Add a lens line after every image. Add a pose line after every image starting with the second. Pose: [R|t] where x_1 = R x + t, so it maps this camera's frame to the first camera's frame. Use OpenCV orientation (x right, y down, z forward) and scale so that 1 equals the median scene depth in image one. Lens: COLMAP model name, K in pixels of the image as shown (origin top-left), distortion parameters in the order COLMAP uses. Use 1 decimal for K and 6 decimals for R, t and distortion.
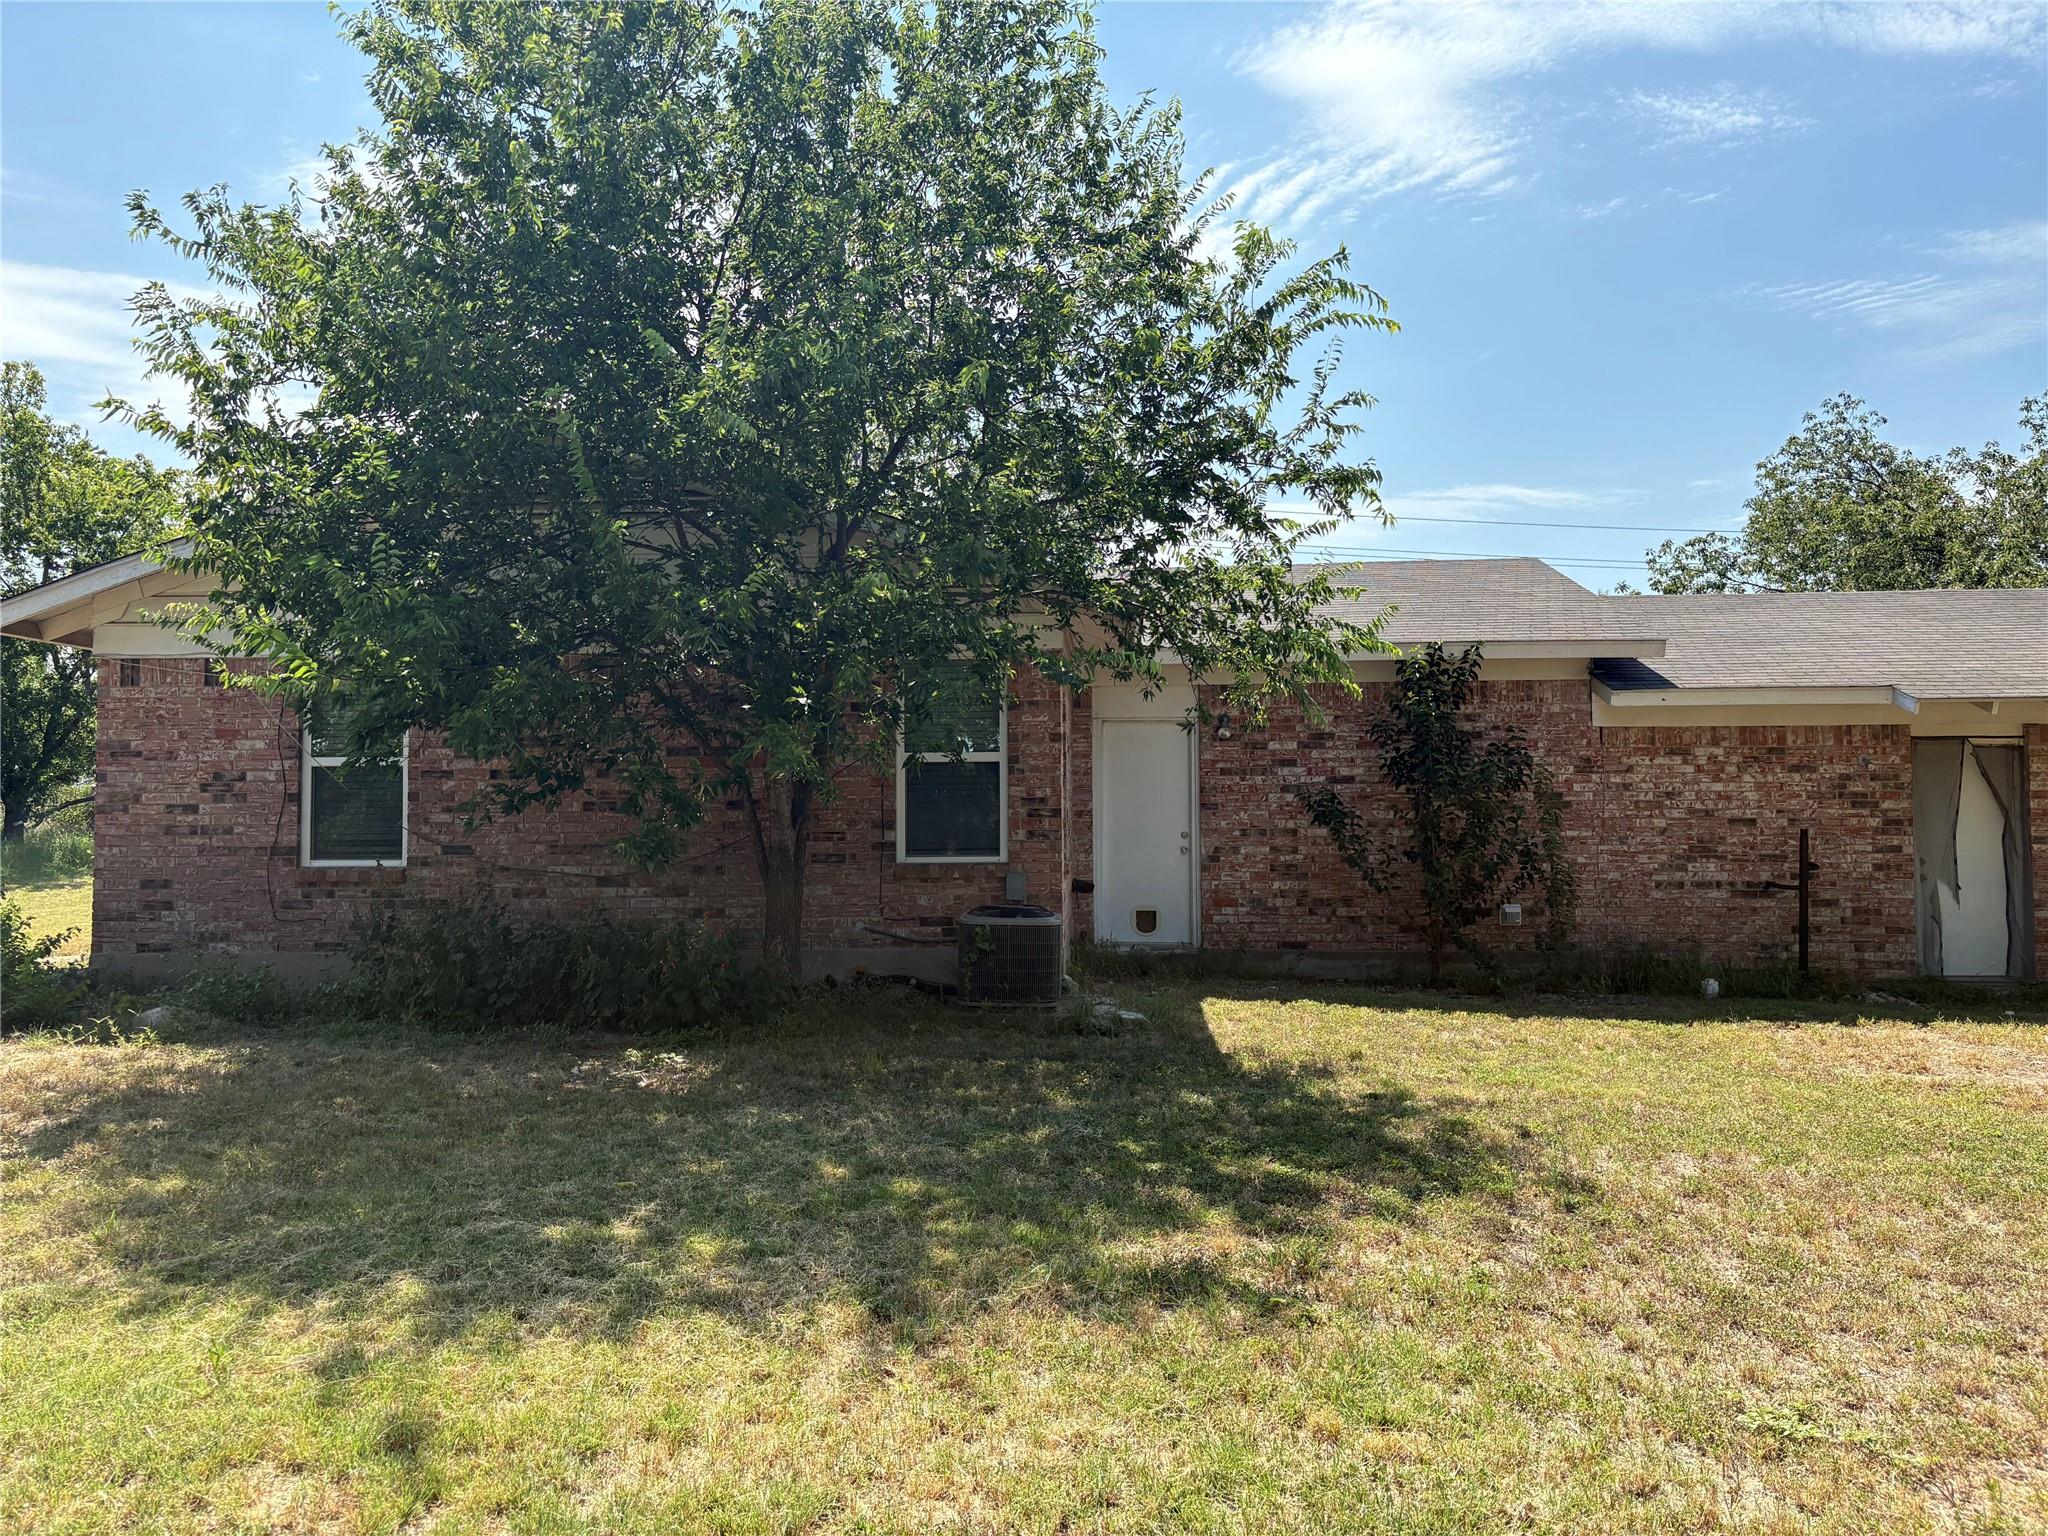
lens RADIAL K [[1539.0, 0, 1024.6], [0, 1539.0, 764.9], [0, 0, 1]] dist [0.055527, -0.056436]
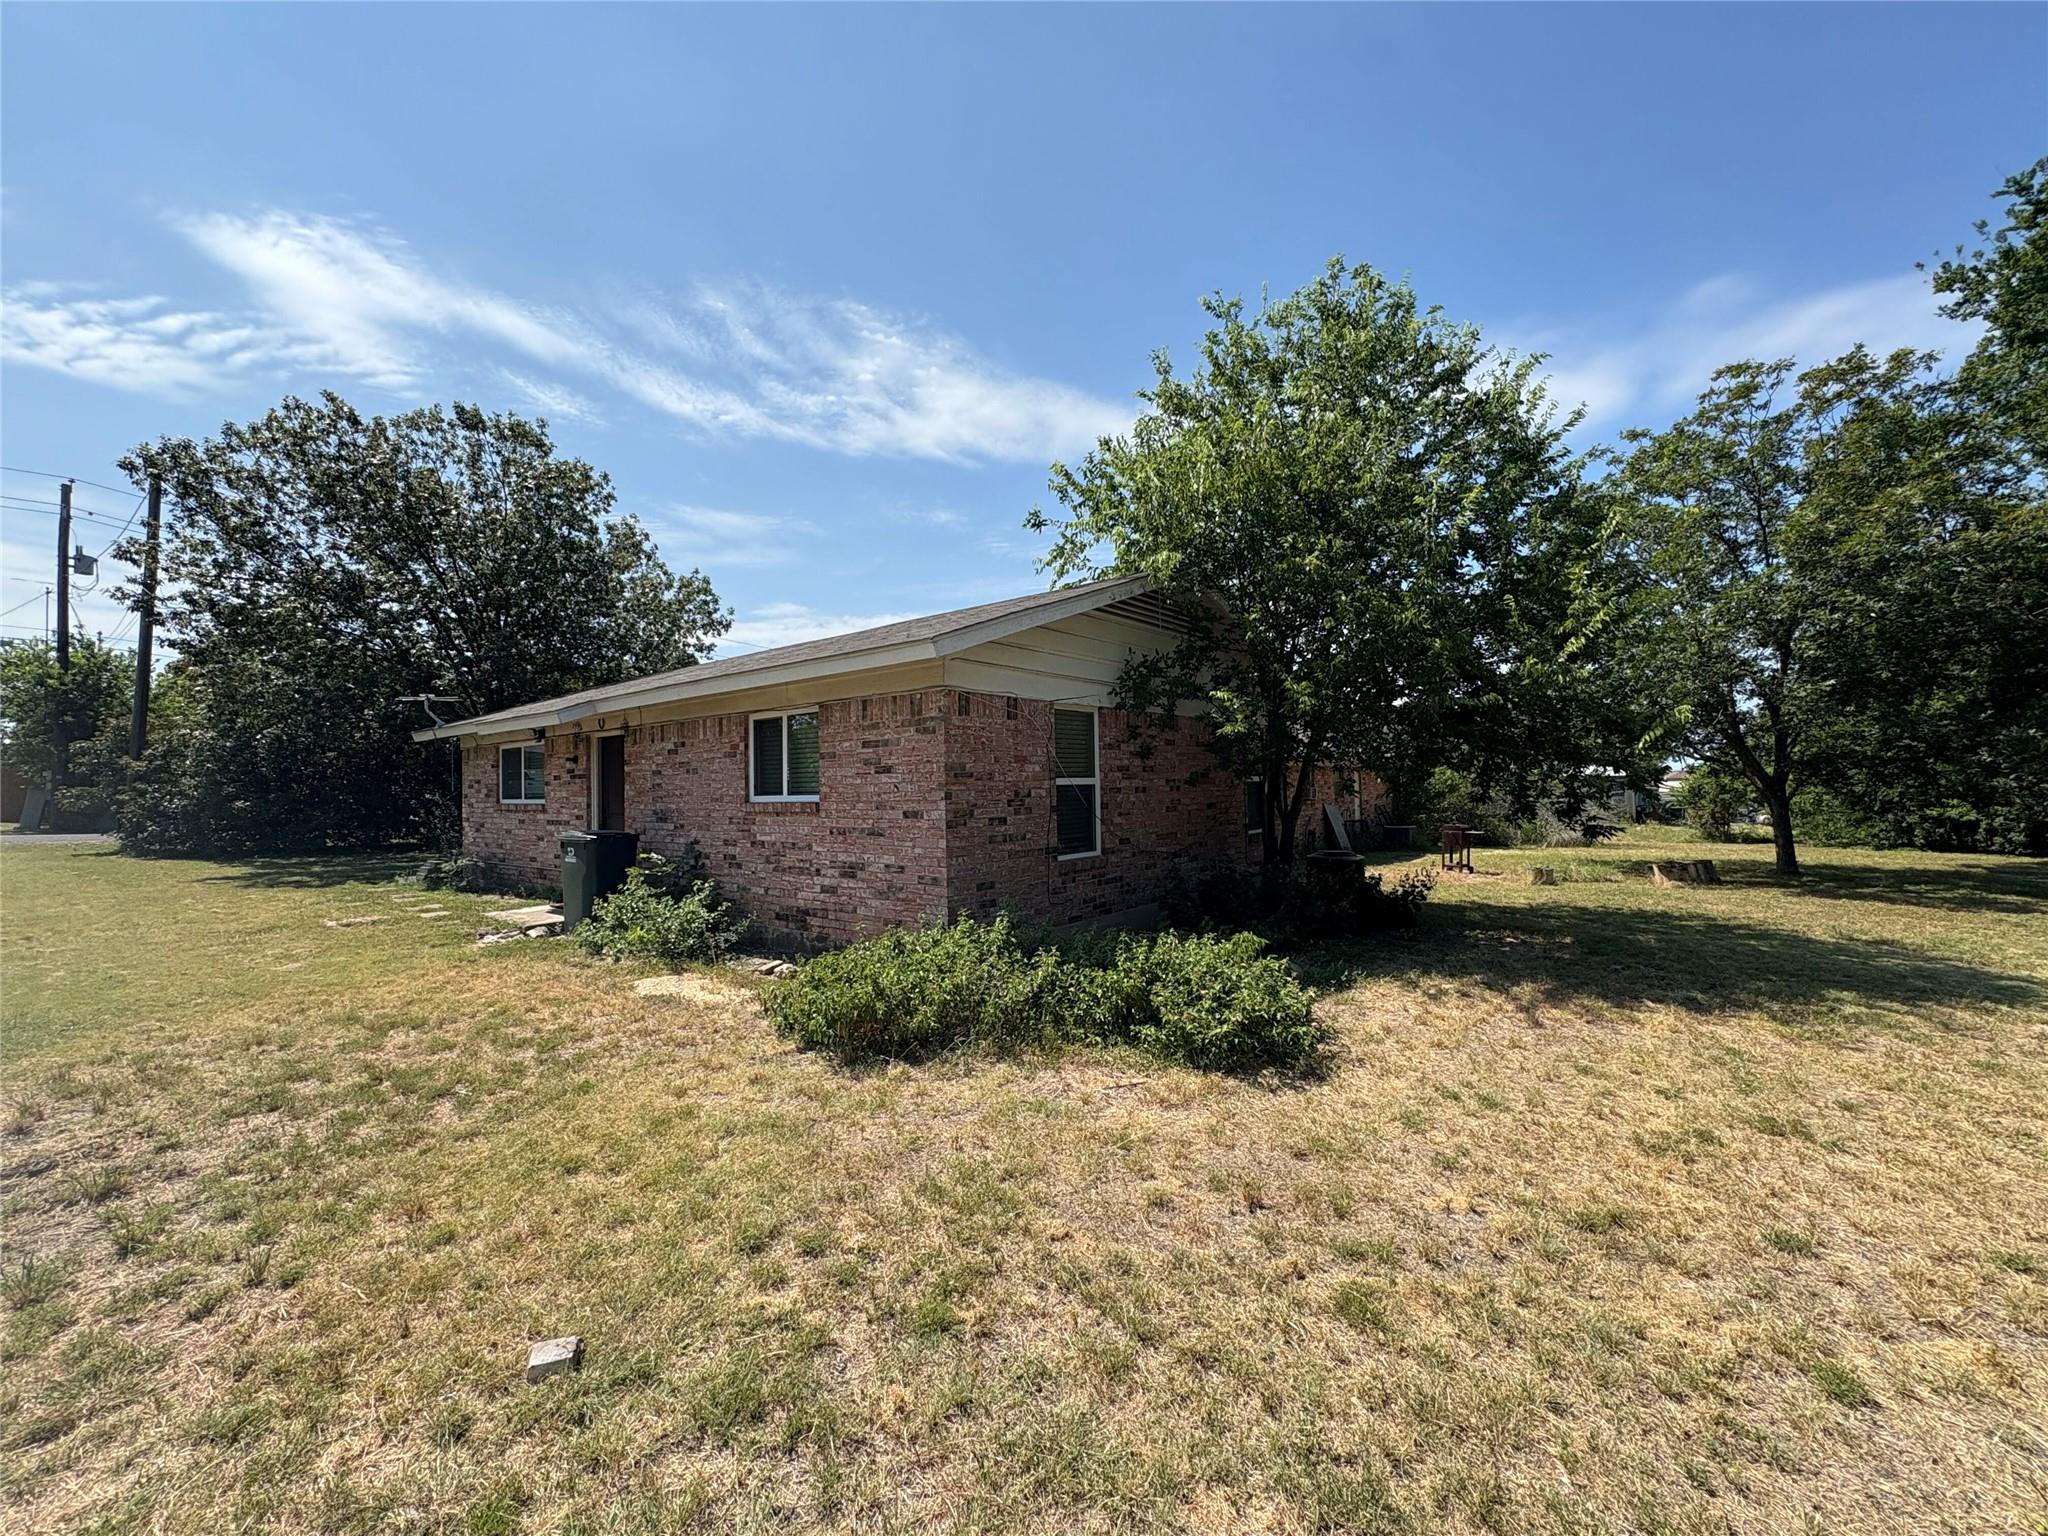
lens RADIAL K [[831.8, 0, 1026.0], [0, 831.8, 774.1], [0, 0, 1]] dist [0.001745, 0.000021]
pose [[0.575868, 0.006580, 0.817516, -1.435322], [-0.012188, 0.999926, 0.000538, -0.011495], [-0.817452, -0.010274, 0.575905, 0.835281]]
